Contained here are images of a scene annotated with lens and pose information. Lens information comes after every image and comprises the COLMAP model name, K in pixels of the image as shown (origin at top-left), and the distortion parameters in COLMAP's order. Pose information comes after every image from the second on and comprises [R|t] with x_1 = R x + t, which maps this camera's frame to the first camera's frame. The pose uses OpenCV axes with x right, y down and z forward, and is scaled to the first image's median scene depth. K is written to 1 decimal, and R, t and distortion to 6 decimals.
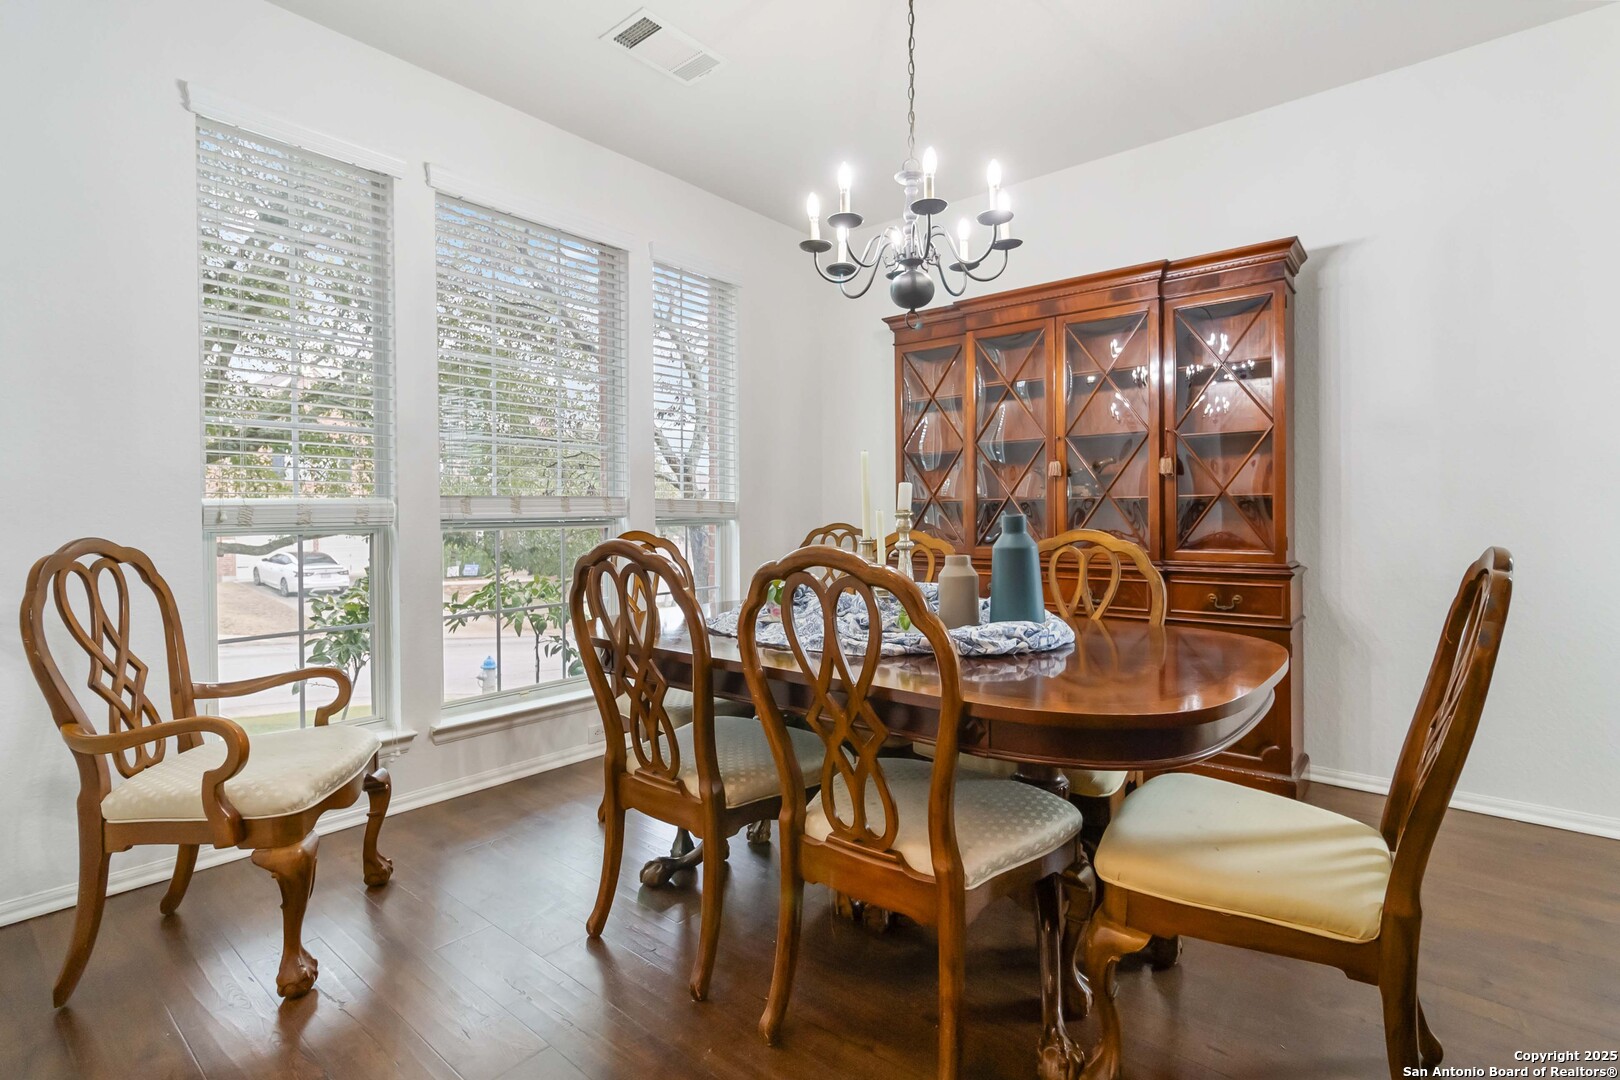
lens RADIAL K [[762.7, 0, 815.1], [0, 762.7, 509.8], [0, 0, 1]] dist [0.004669, 0.000631]
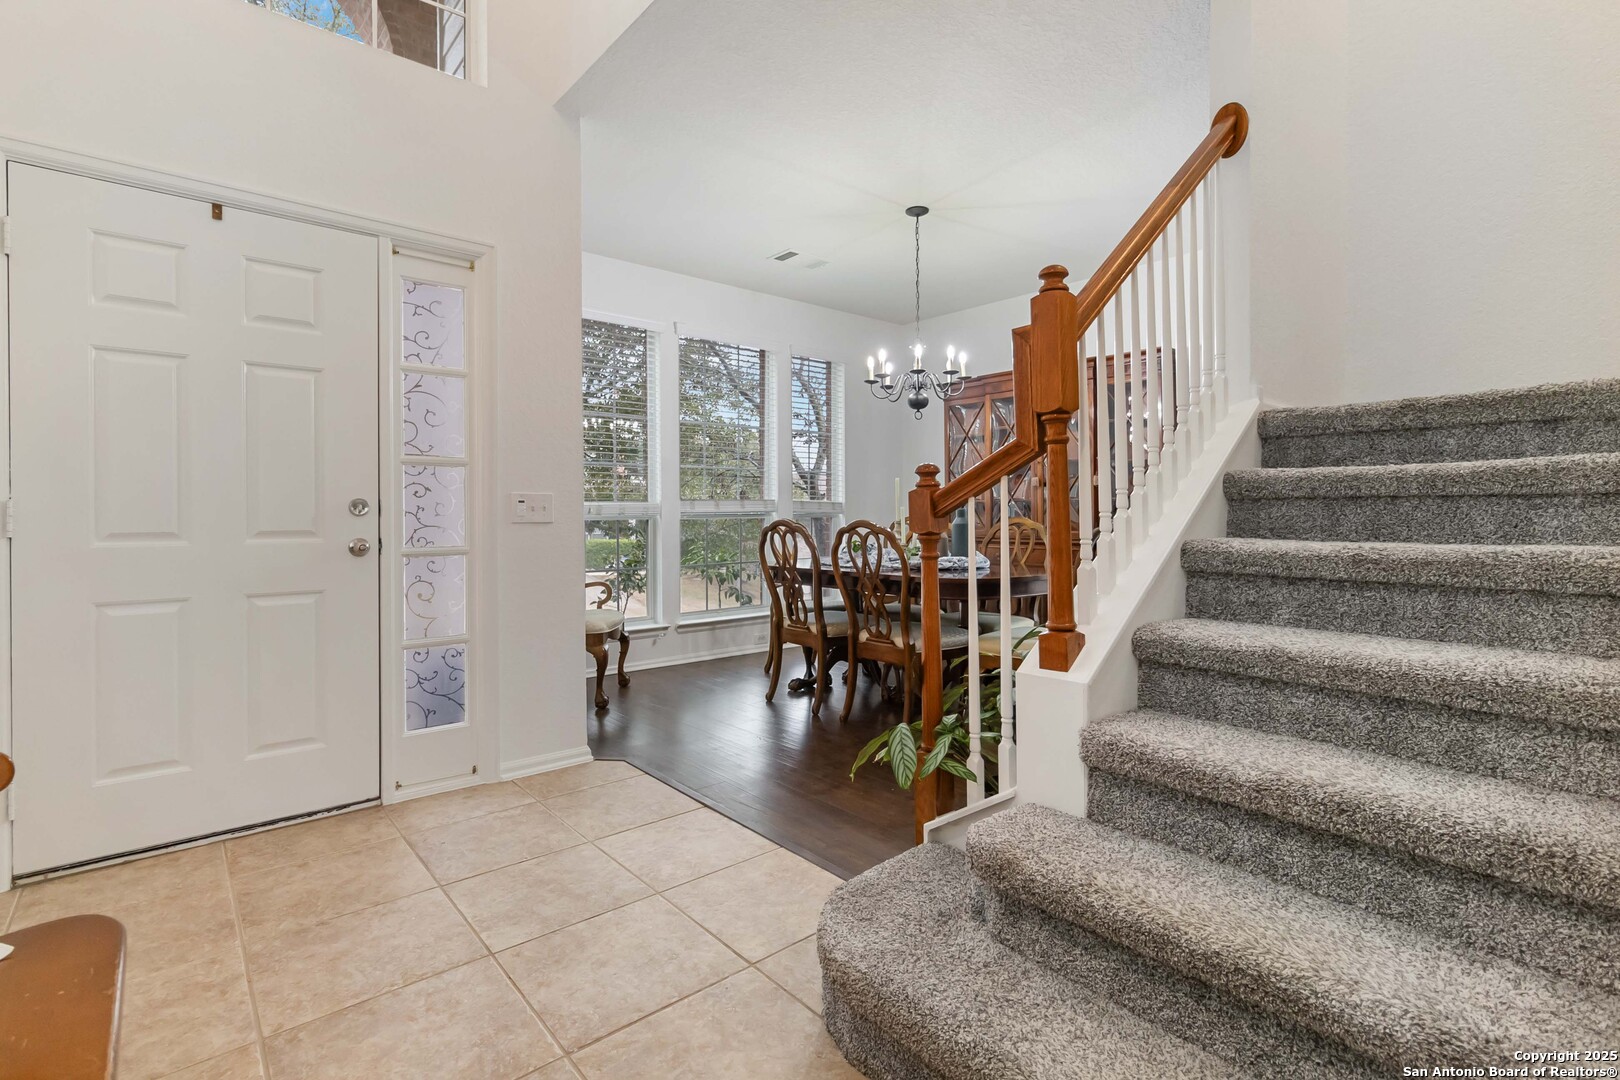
lens RADIAL K [[762.7, 0, 815.1], [0, 762.7, 509.8], [0, 0, 1]] dist [0.004669, 0.000631]
pose [[0.986395, 0.001400, -0.164386, 0.187340], [-0.001523, 0.999999, -0.000623, 0.009597], [0.164385, 0.000864, 0.986396, -1.064616]]
